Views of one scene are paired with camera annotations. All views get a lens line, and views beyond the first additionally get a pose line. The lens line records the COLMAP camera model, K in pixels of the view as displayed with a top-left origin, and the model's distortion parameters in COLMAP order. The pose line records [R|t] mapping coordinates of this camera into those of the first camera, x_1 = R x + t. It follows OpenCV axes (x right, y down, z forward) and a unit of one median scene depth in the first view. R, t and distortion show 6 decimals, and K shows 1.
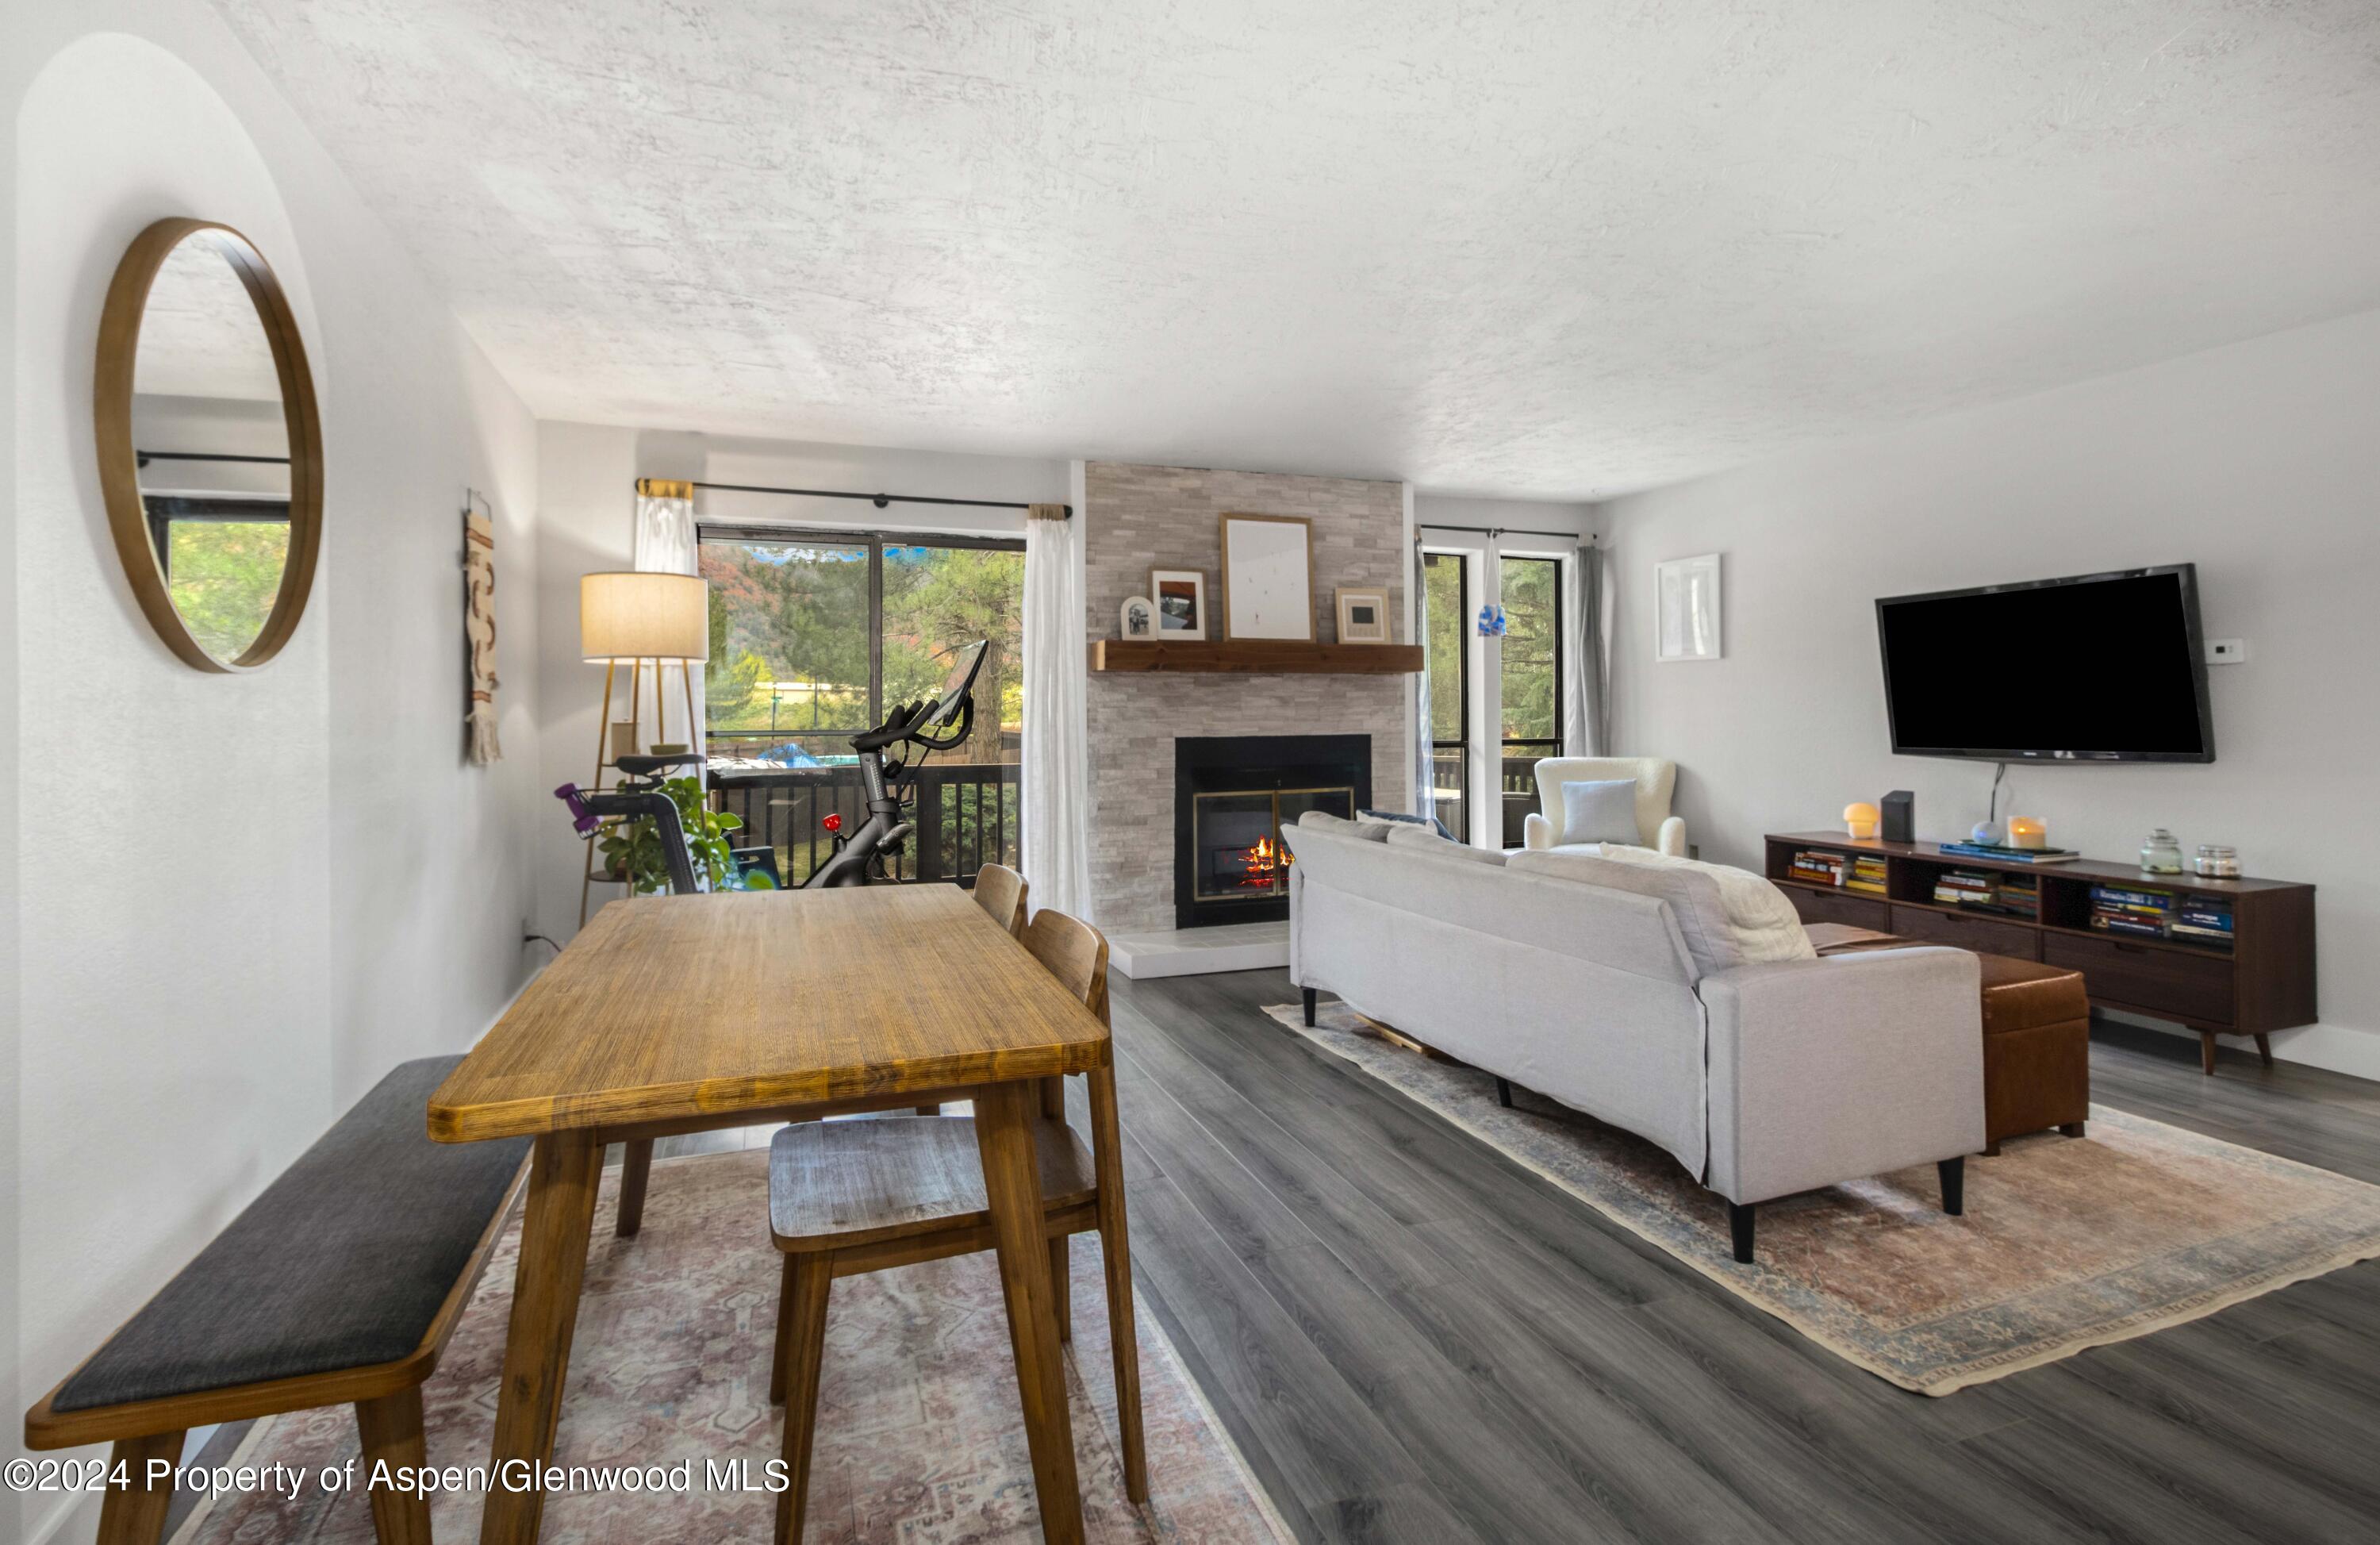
lens RADIAL K [[1125.0, 0, 1186.9], [0, 1125.0, 690.0], [0, 0, 1]] dist [-0.002659, -0.000458]
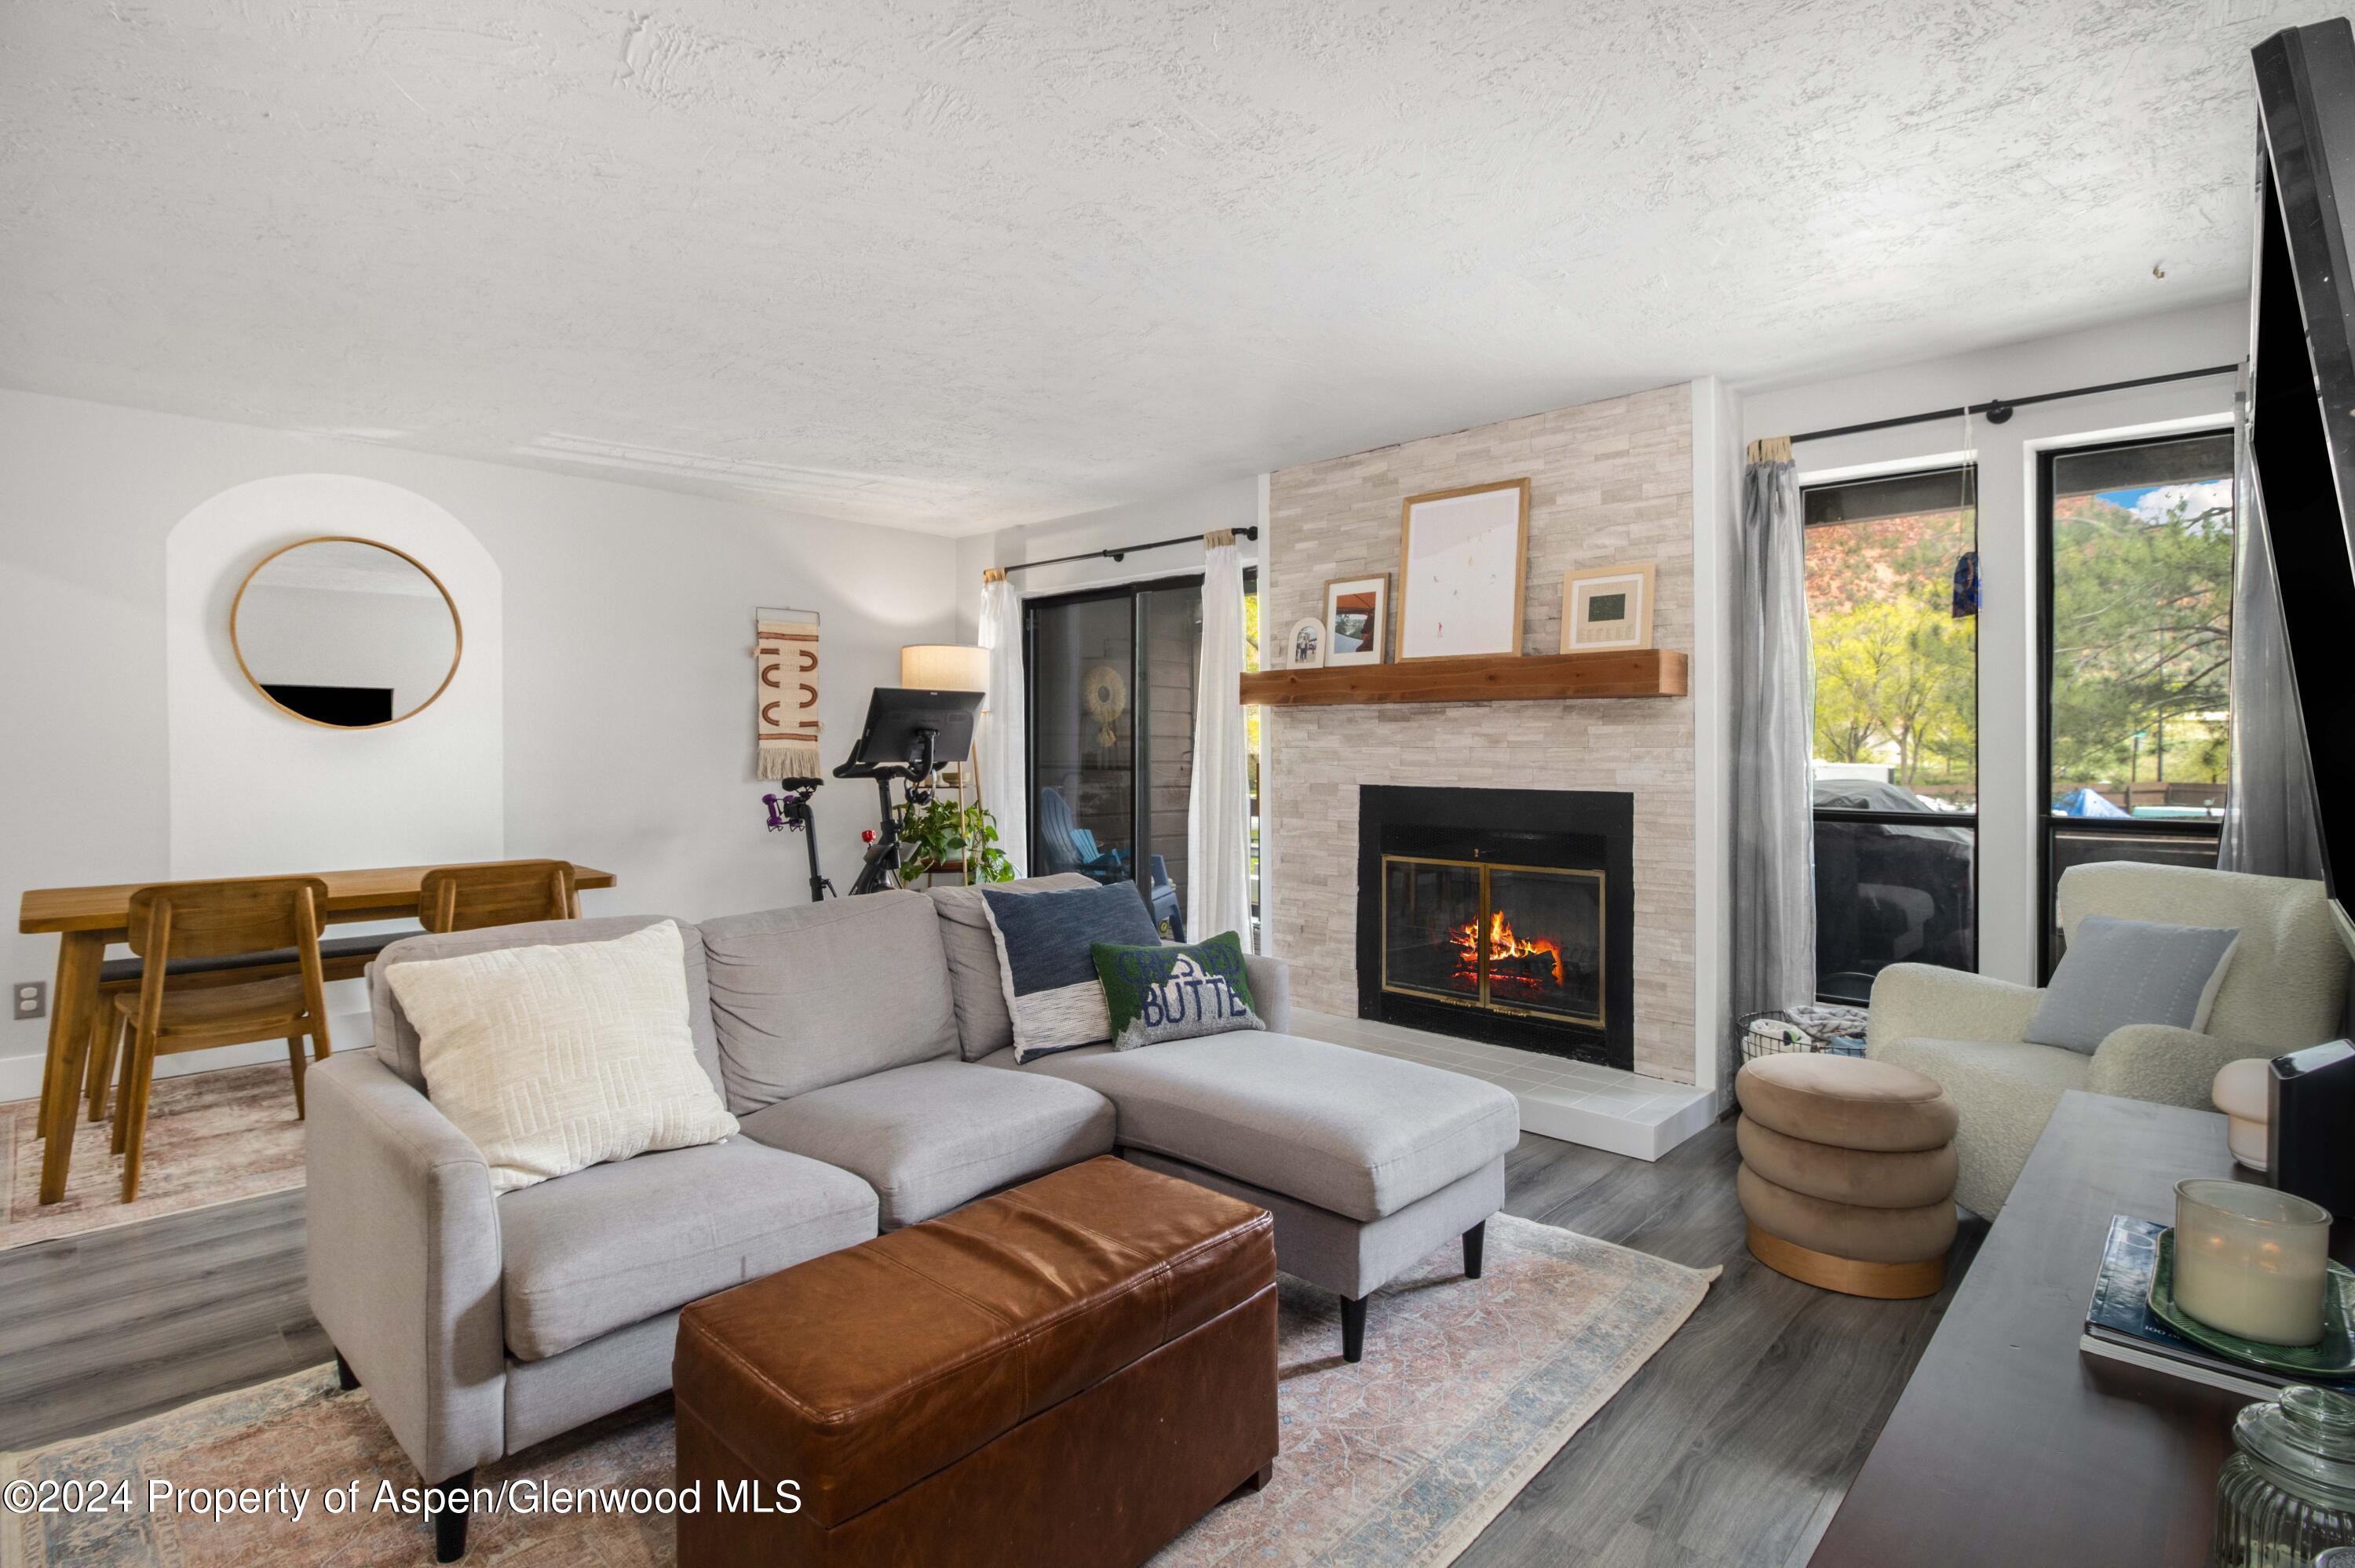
lens RADIAL K [[1129.2, 0, 1175.1], [0, 1129.2, 742.8], [0, 0, 1]] dist [-0.014576, -0.000836]
pose [[0.432863, 0.005642, -0.901442, 0.675920], [0.010171, 0.999886, 0.011143, 0.001251], [0.901402, -0.013992, 0.432756, 0.527958]]
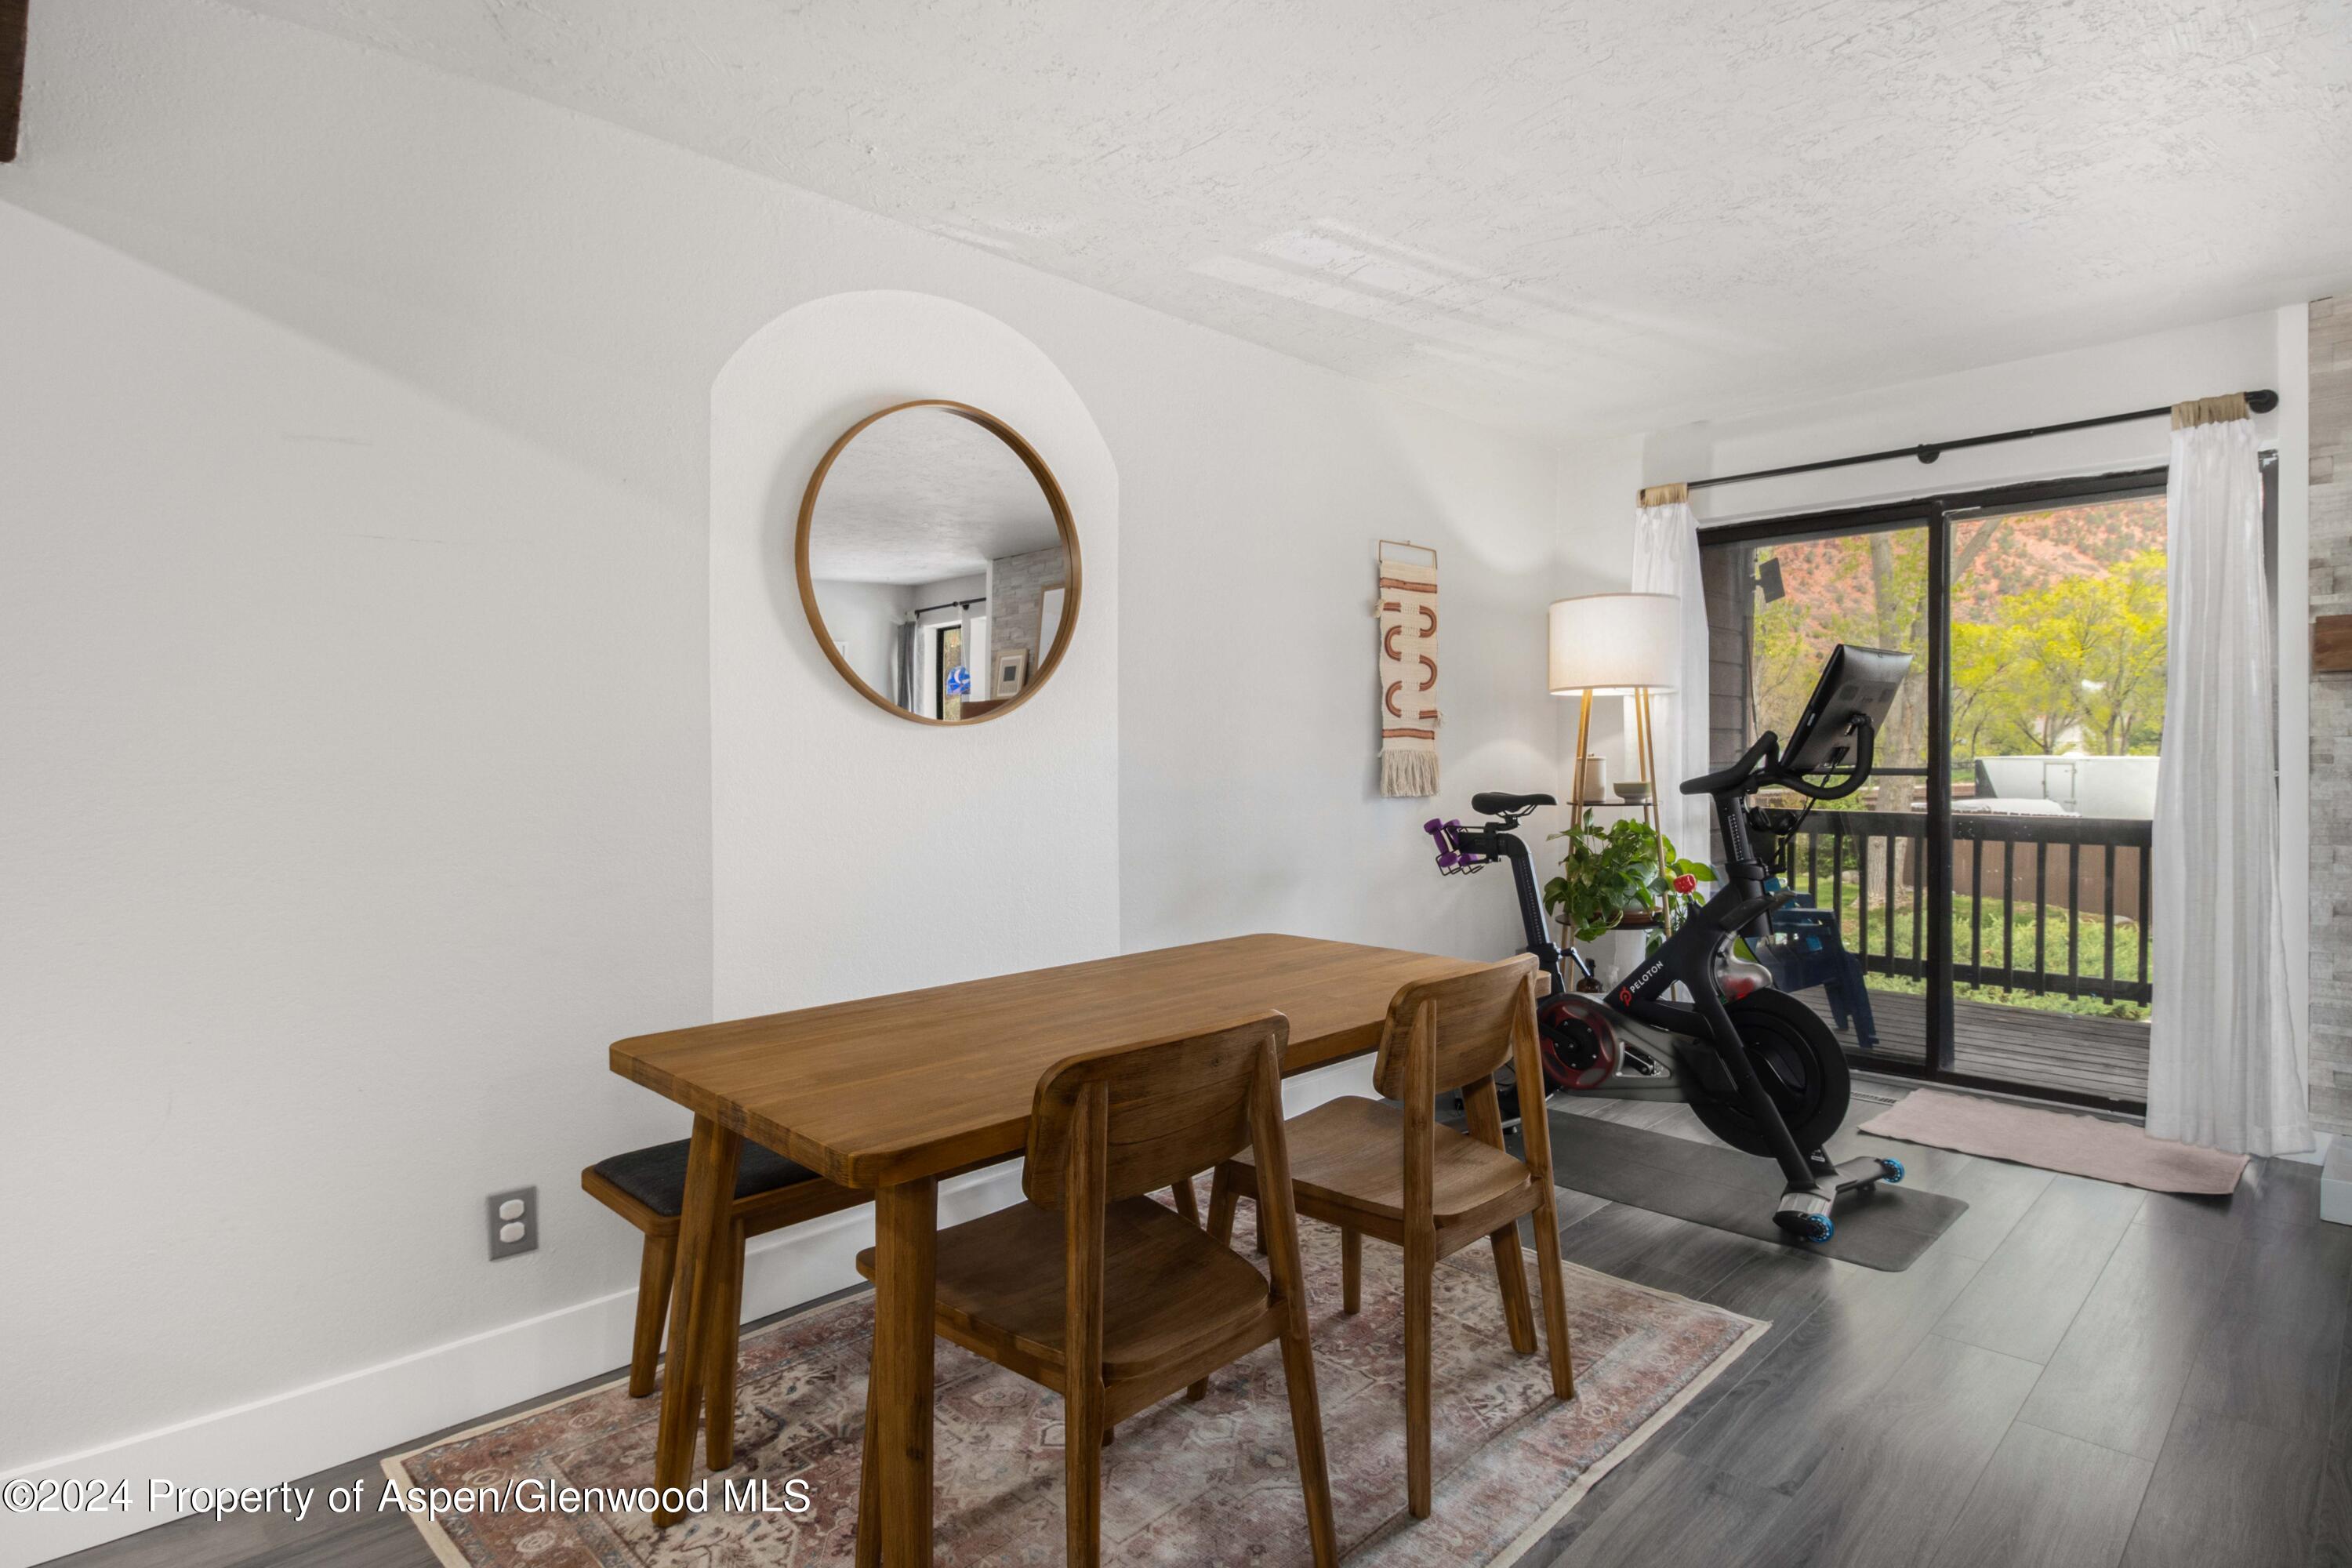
lens RADIAL K [[1227.0, 0, 1254.6], [0, 1227.0, 786.5], [0, 0, 1]] dist [0.012853, -0.000416]
pose [[0.443960, 0.029056, -0.895575, 0.233874], [0.024076, 0.998726, 0.044338, 0.000410], [0.895723, -0.041246, 0.442695, 0.229695]]
